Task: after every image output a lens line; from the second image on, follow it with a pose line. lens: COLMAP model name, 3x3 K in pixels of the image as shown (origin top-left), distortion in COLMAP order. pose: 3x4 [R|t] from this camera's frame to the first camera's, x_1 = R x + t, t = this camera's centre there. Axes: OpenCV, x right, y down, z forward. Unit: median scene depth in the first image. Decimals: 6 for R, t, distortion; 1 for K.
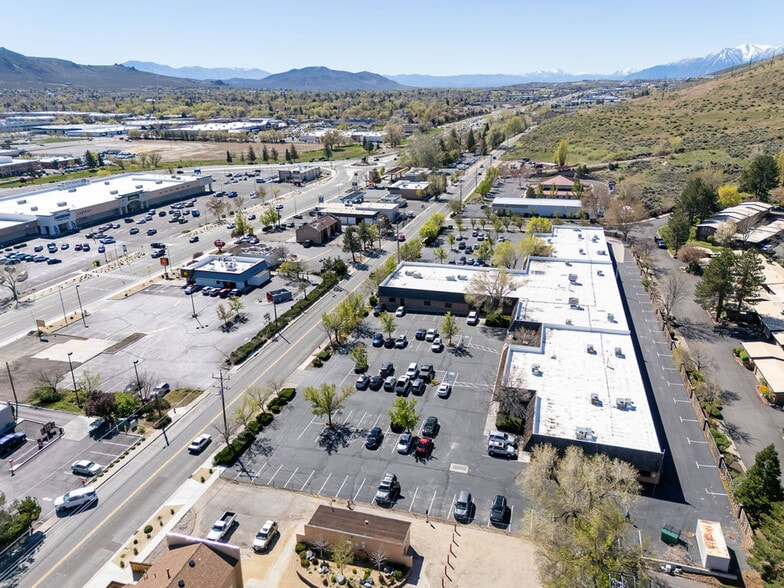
lens RADIAL K [[571.8, 0, 393.6], [0, 571.8, 290.2], [0, 0, 1]] dist [0.077993, -0.064199]
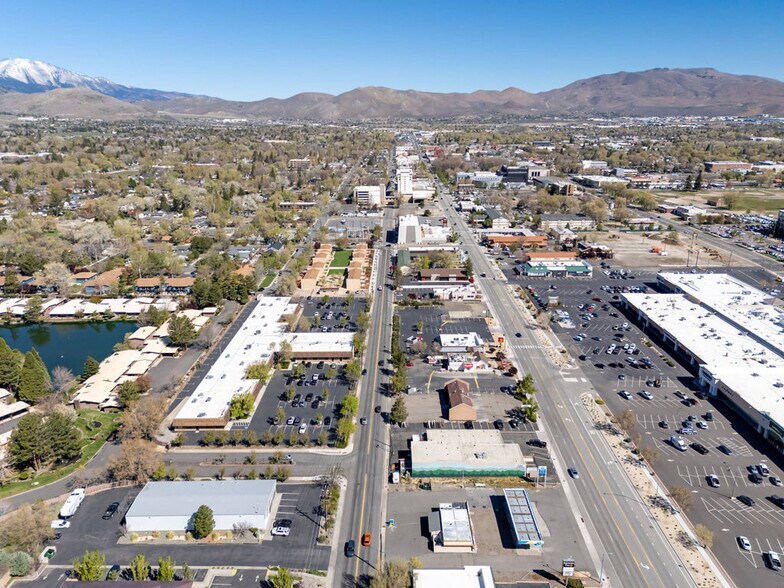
lens RADIAL K [[571.8, 0, 391.6], [0, 571.8, 290.9], [0, 0, 1]] dist [0.077993, -0.064199]
pose [[-0.964206, 0.089873, -0.249459, 0.269059], [-0.076216, 0.807164, 0.585386, -1.037120], [0.253965, 0.583446, -0.771423, 2.019664]]
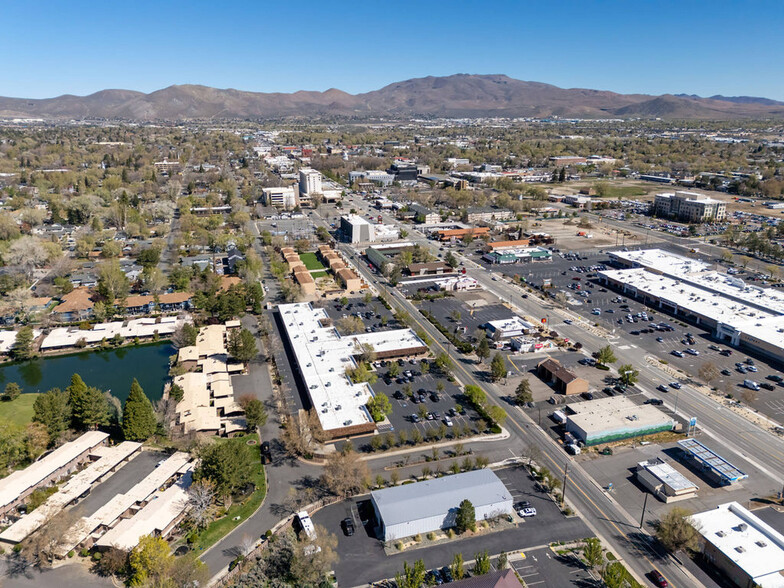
lens RADIAL K [[571.8, 0, 391.2], [0, 571.8, 292.5], [0, 0, 1]] dist [0.077993, -0.064199]
pose [[-0.842303, 0.172847, -0.510539, 0.830020], [-0.166656, 0.817260, 0.551644, -0.968596], [0.512593, 0.549736, -0.659575, 1.814944]]
